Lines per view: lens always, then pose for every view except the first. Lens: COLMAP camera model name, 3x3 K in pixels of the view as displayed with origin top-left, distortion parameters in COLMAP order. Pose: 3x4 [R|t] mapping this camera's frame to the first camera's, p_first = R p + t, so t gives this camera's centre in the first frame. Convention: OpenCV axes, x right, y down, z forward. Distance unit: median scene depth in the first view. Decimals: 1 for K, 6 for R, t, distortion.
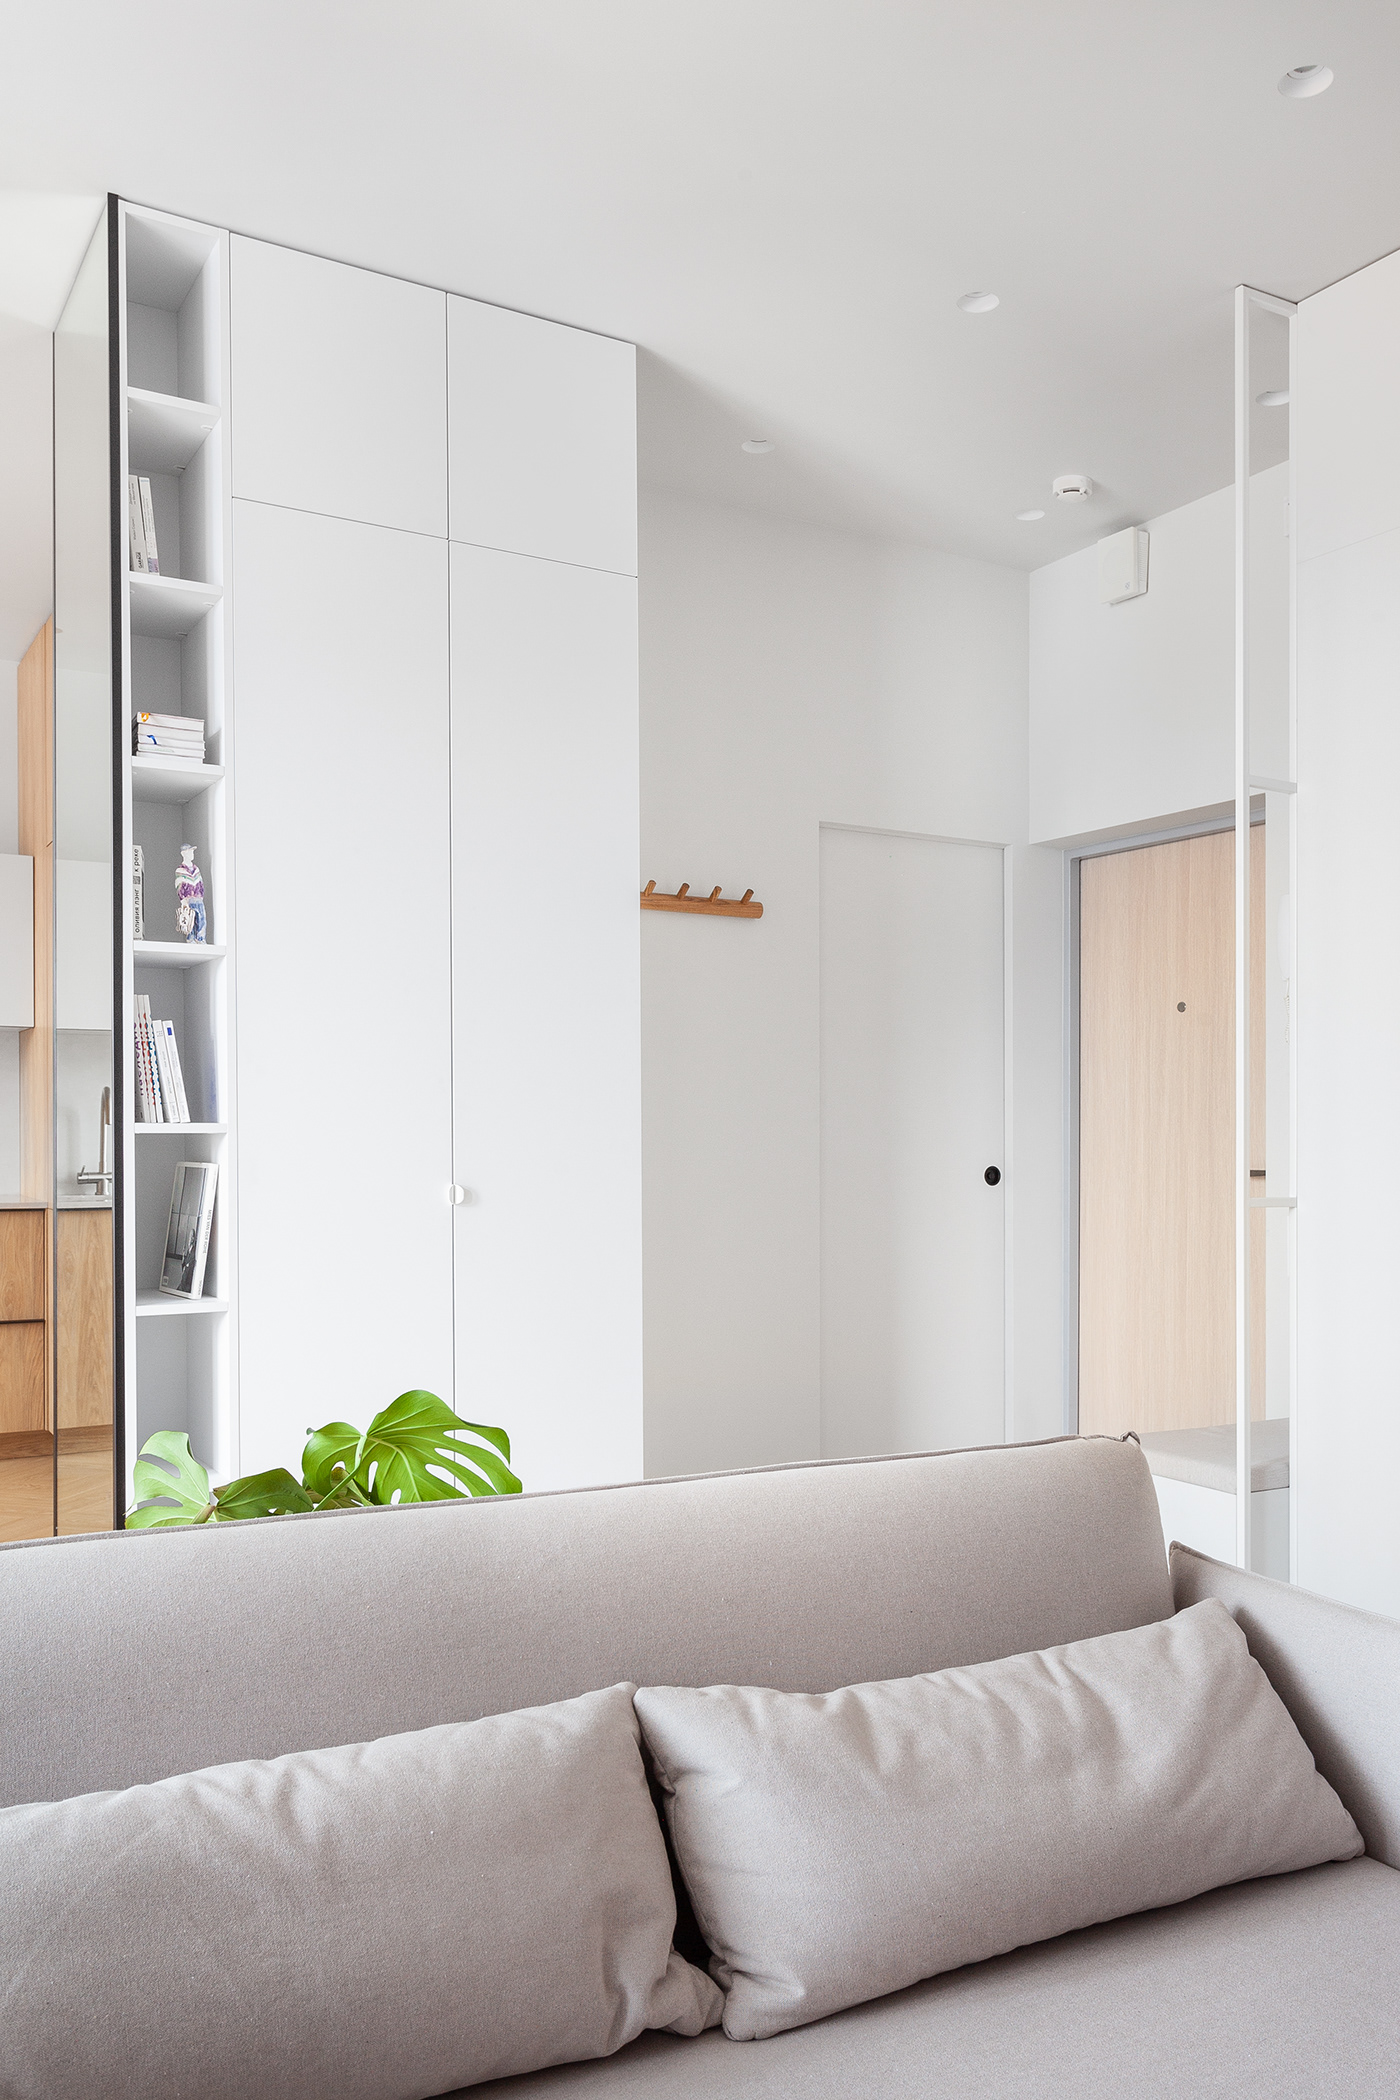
lens RADIAL K [[1668.1, 0, 797.1], [0, 1668.1, 1163.5], [0, 0, 1]] dist [-0.010783, 0.002017]
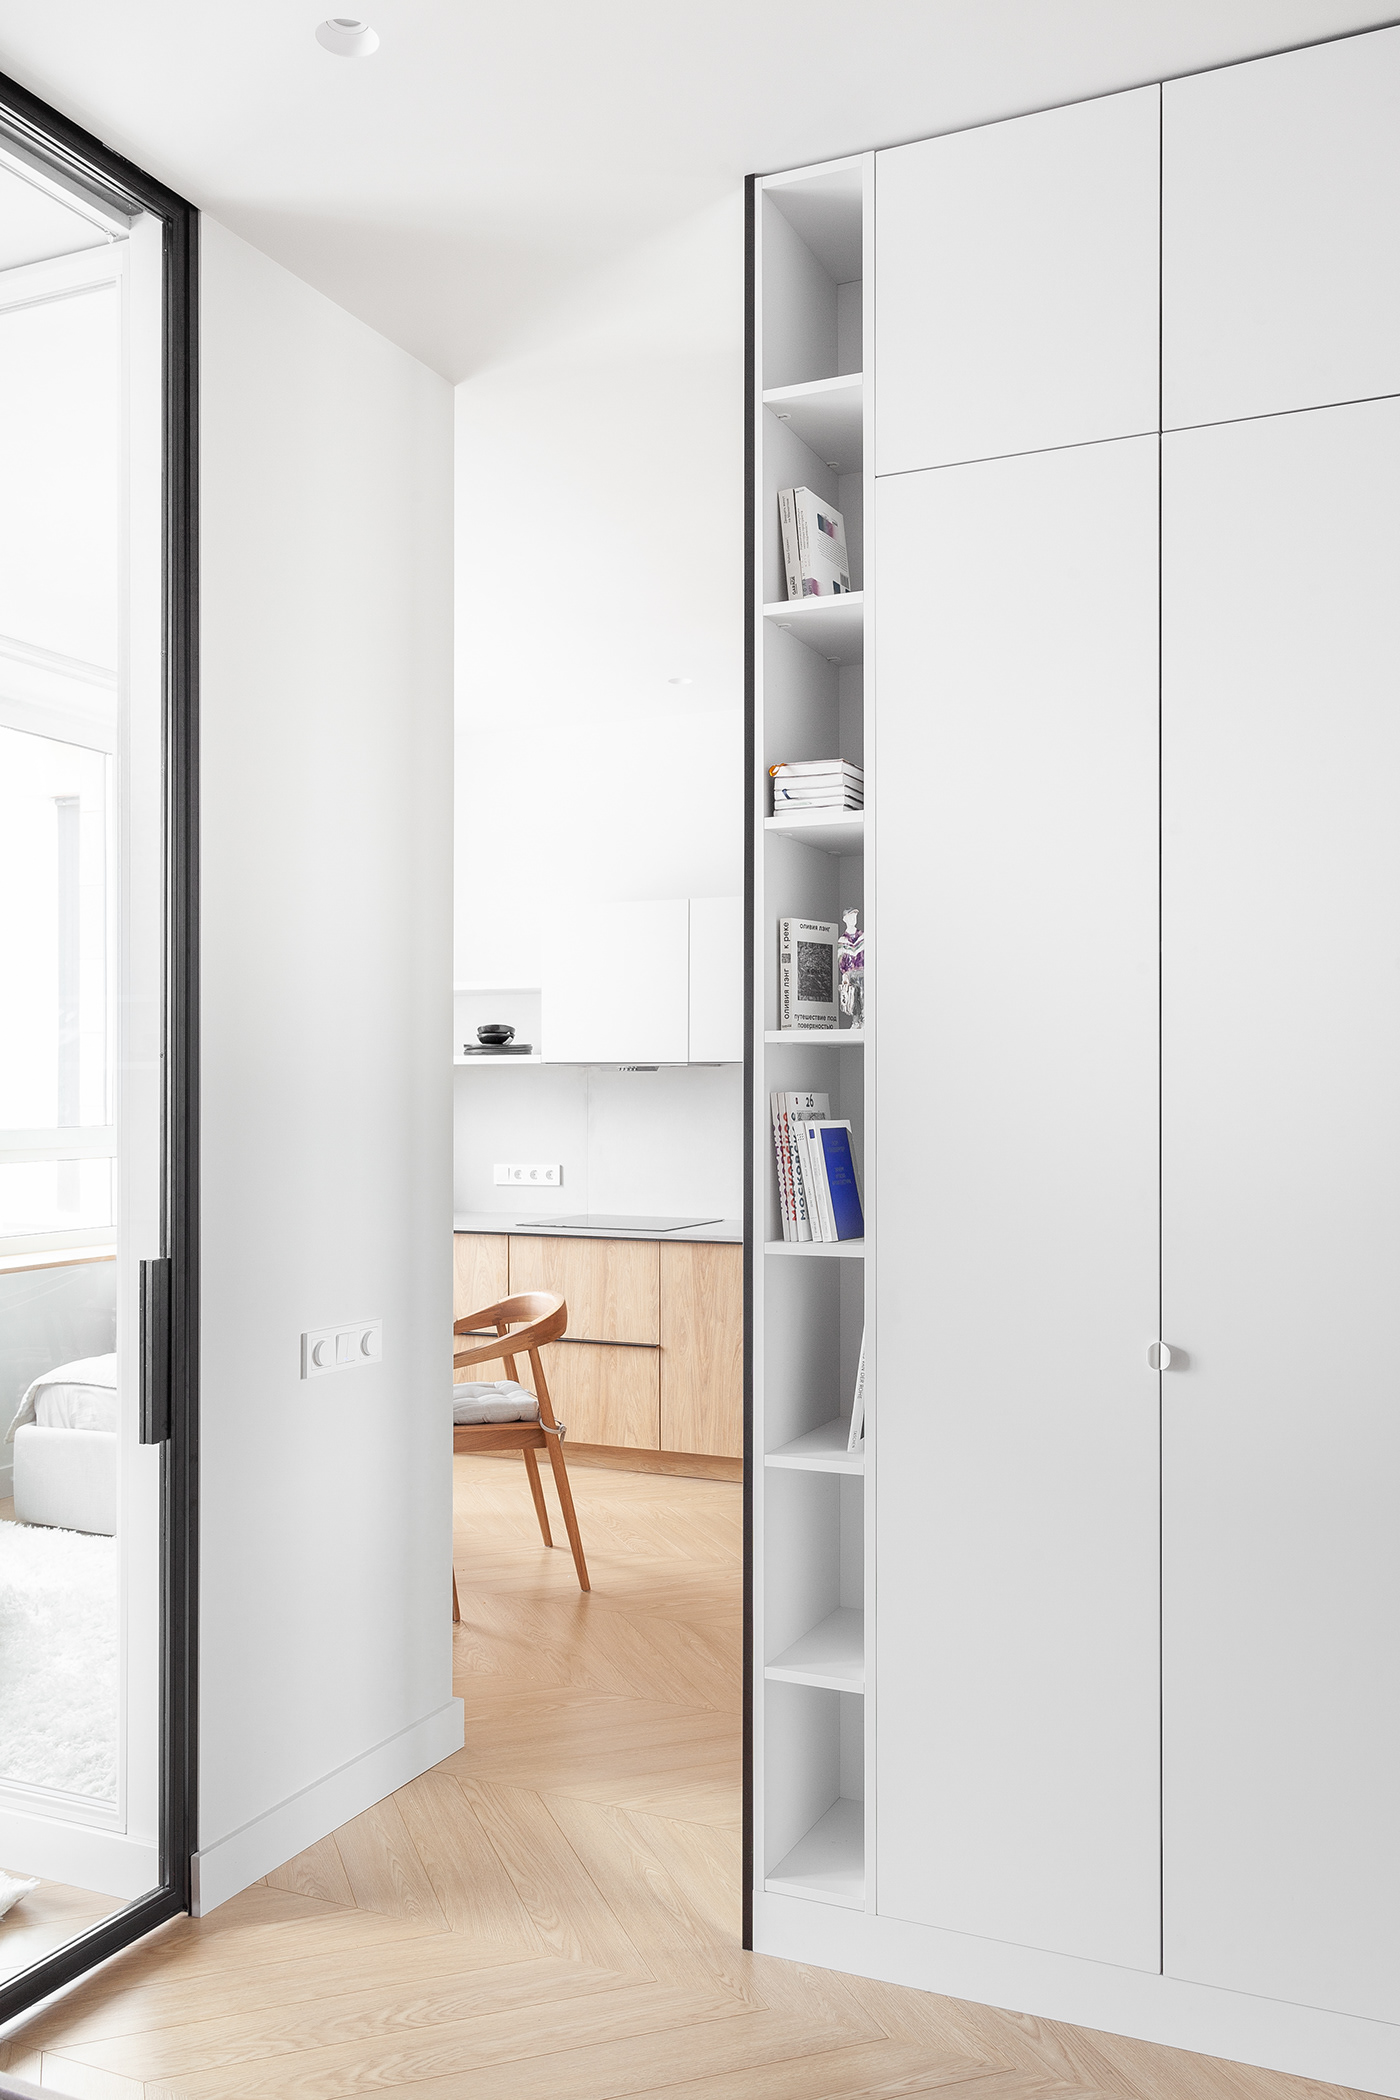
lens RADIAL K [[1697.5, 0, 716.0], [0, 1697.5, 1097.4], [0, 0, 1]] dist [0.010289, 0.011737]
pose [[0.588318, -0.004300, -0.808618, 0.293646], [-0.006790, 0.999924, -0.010258, -0.089357], [0.808601, 0.011525, 0.588244, 0.457353]]
